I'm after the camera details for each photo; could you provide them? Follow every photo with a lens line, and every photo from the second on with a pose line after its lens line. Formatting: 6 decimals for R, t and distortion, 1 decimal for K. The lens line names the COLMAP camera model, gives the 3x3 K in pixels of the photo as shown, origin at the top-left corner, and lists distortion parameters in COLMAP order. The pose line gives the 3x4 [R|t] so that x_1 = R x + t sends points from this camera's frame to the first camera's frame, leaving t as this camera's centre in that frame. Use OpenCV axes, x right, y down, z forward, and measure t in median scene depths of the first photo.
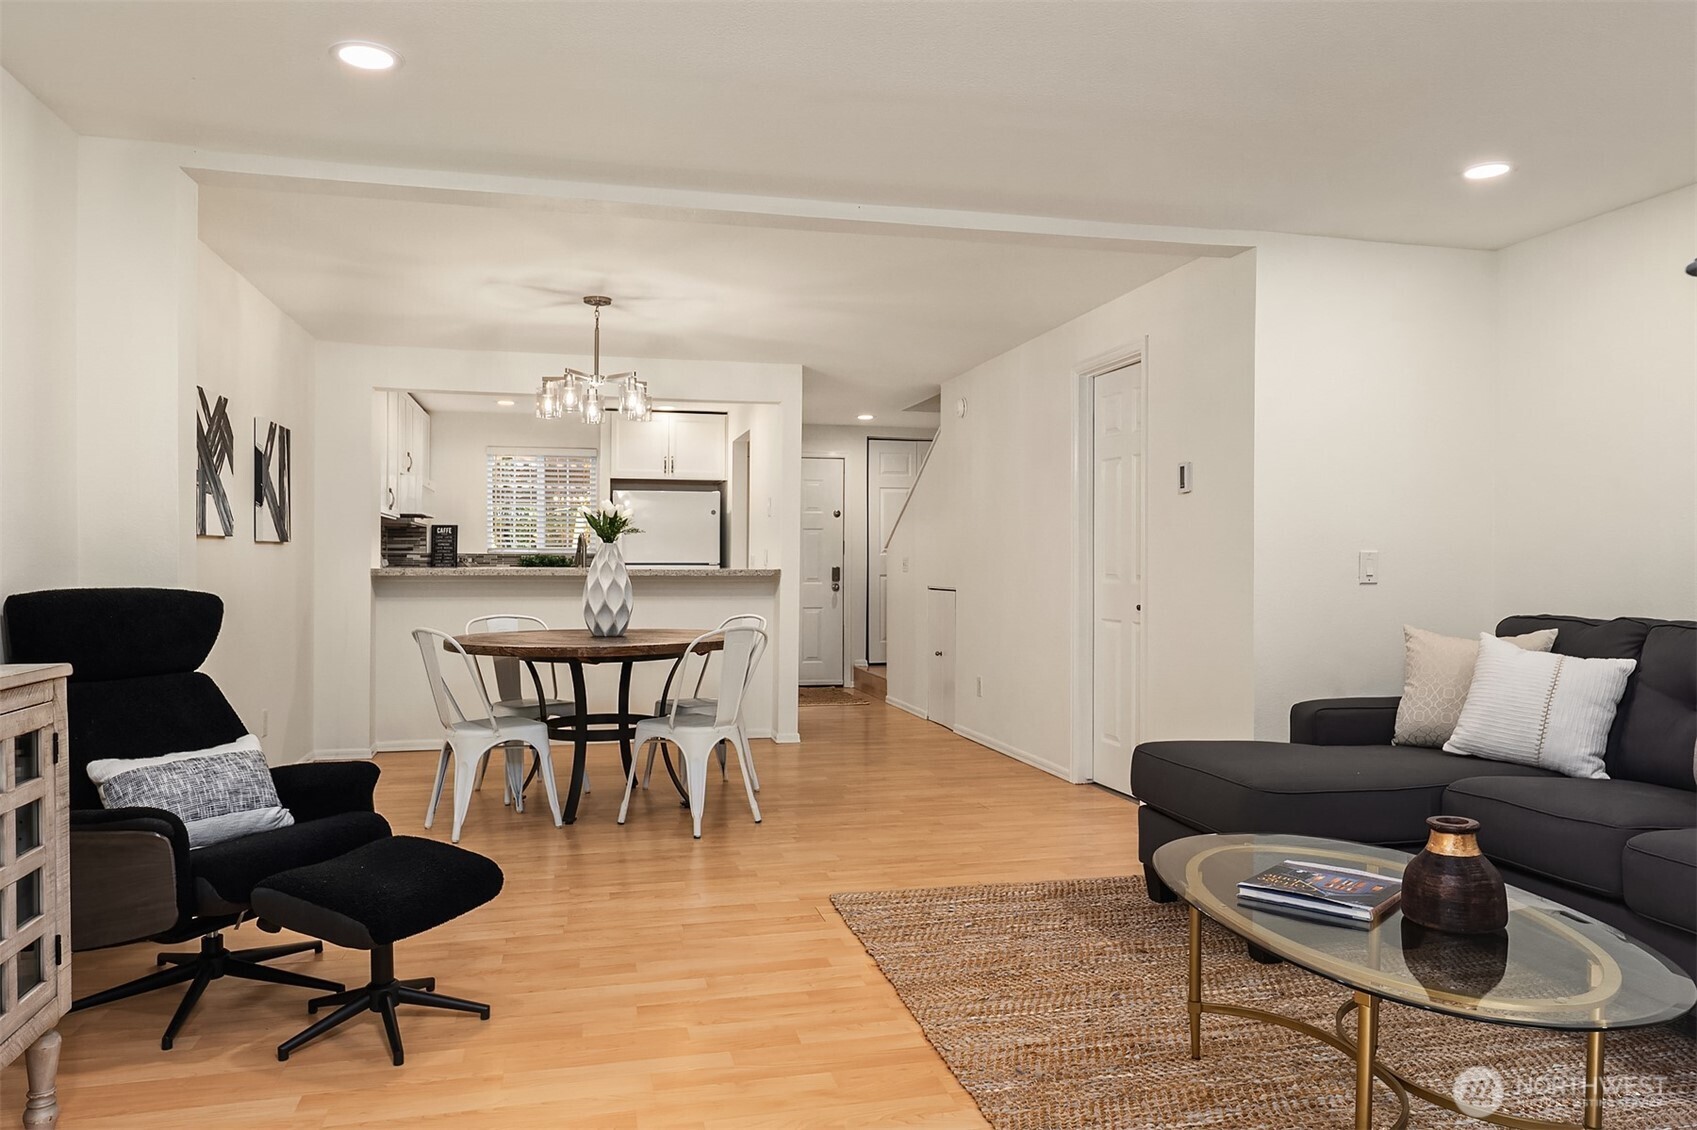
lens RADIAL K [[1151.5, 0, 846.7], [0, 1151.5, 587.4], [0, 0, 1]] dist [-0.004478, -0.001249]
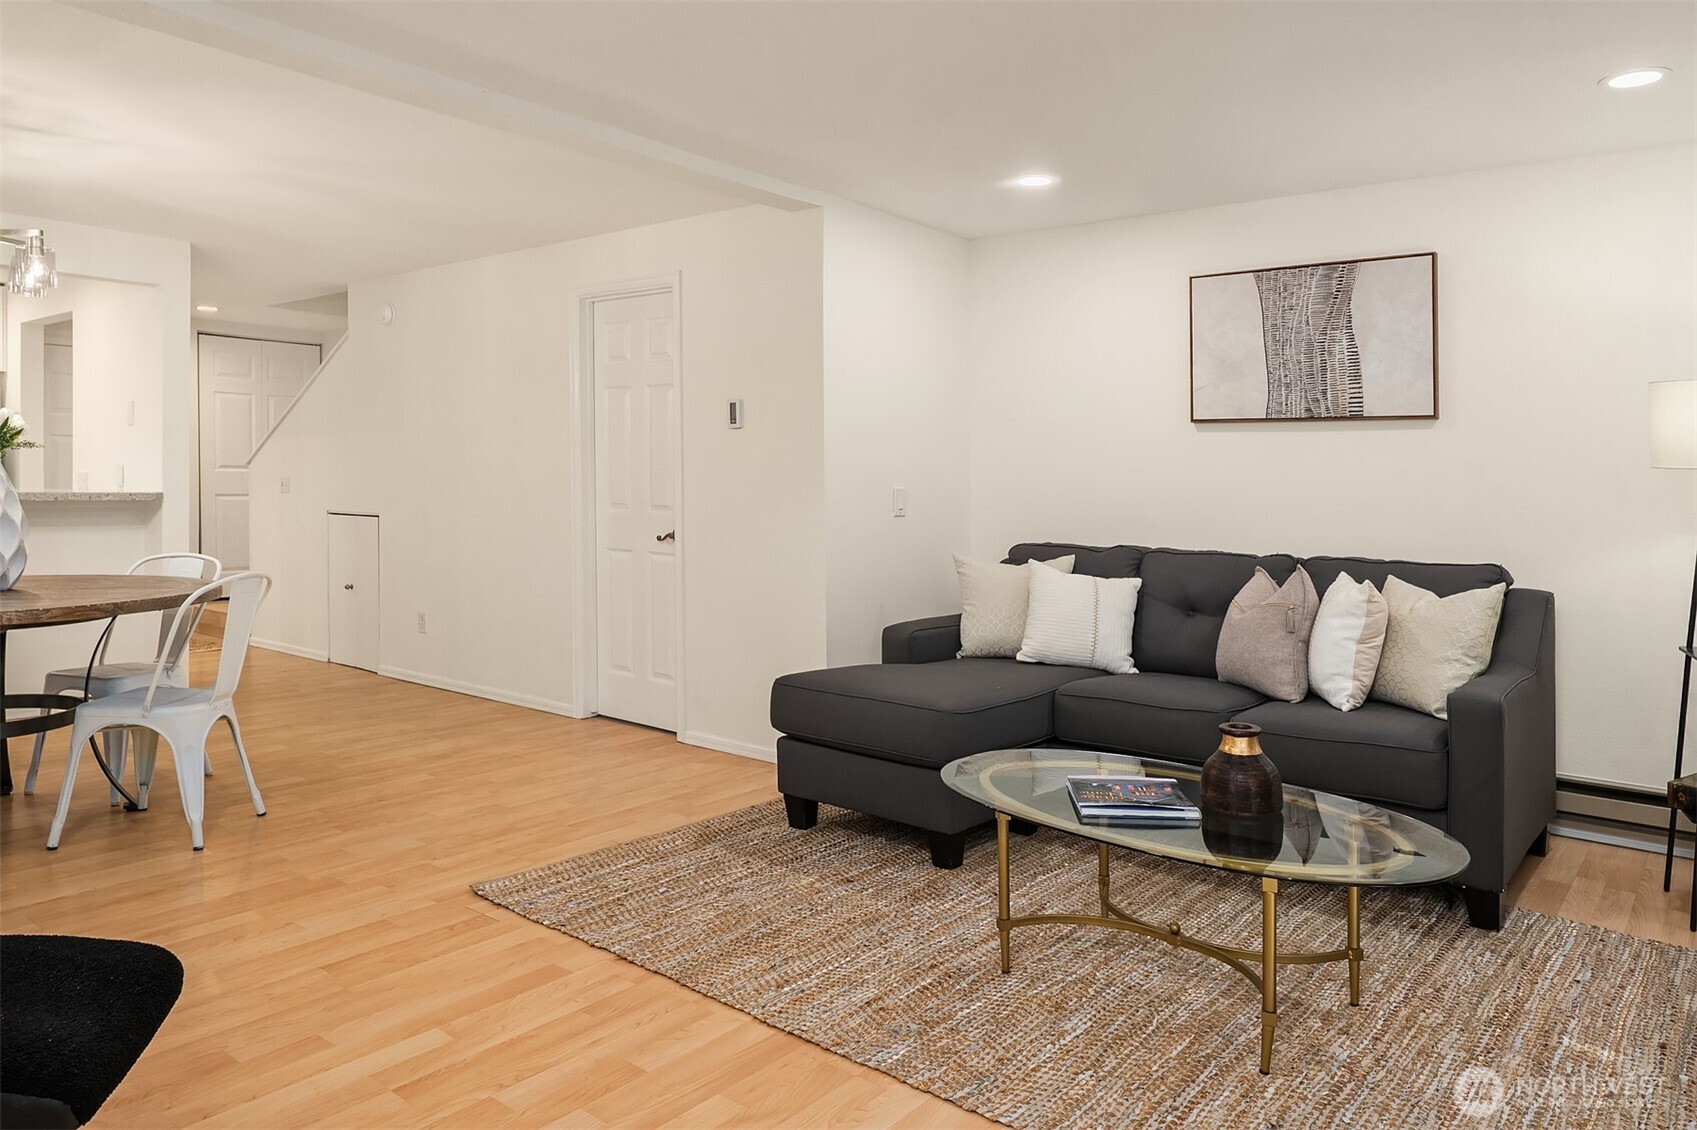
lens RADIAL K [[1115.6, 0, 868.0], [0, 1115.6, 500.7], [0, 0, 1]] dist [-0.004060, -0.001302]
pose [[0.790699, 0.002691, 0.612199, -0.310406], [-0.002177, 0.999996, -0.001584, -0.021174], [-0.612201, -0.000081, 0.790702, 0.179837]]
